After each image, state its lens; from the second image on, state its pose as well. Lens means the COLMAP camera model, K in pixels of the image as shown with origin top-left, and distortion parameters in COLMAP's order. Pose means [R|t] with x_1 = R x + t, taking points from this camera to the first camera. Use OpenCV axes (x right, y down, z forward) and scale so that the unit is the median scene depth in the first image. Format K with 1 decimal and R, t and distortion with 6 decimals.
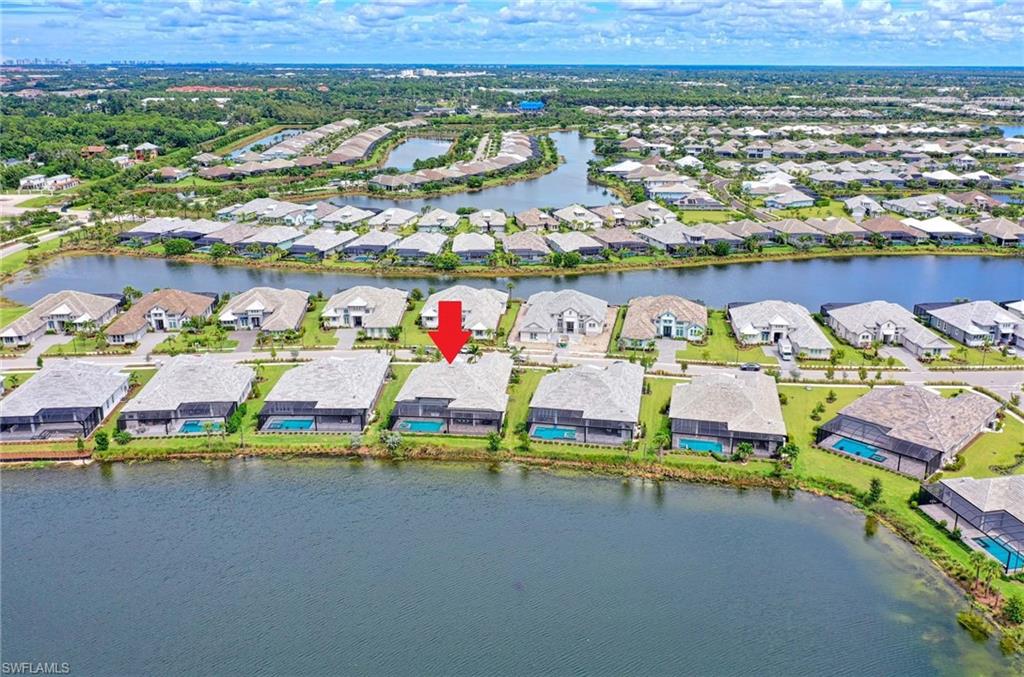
lens RADIAL K [[821.3, 0, 512.0], [0, 821.3, 338.5], [0, 0, 1]] dist [-0.005666, -0.002194]
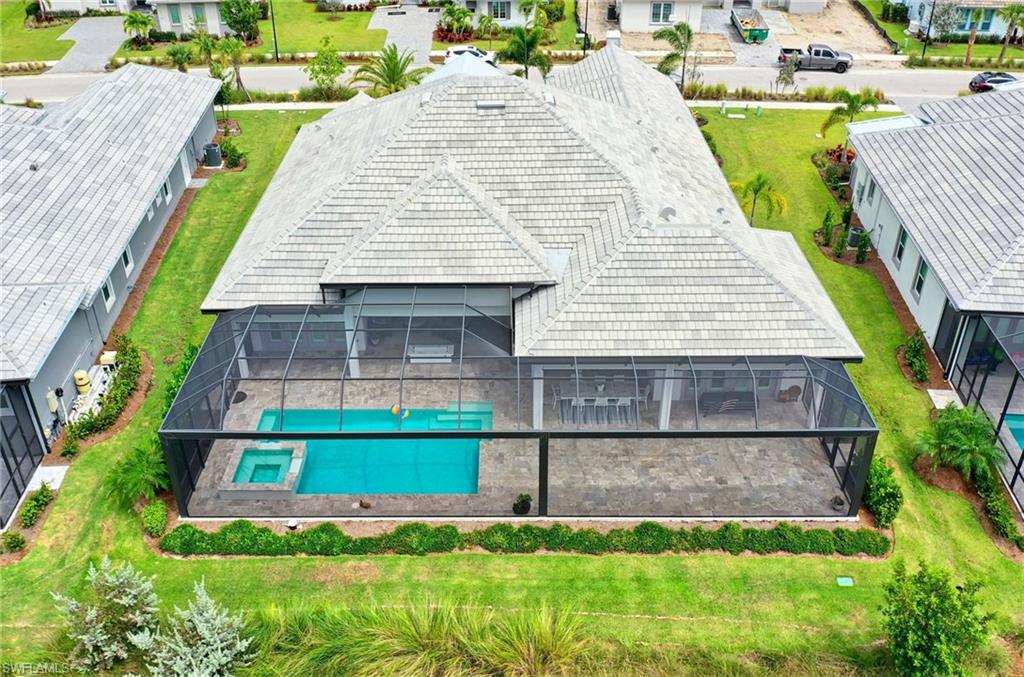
lens RADIAL K [[821.3, 0, 512.0], [0, 821.3, 338.5], [0, 0, 1]] dist [-0.005666, -0.002194]
pose [[0.994348, -0.059690, 0.087798, -0.078031], [0.032192, 0.957565, 0.286415, 0.028587], [-0.101169, -0.281970, 0.954074, 0.696654]]
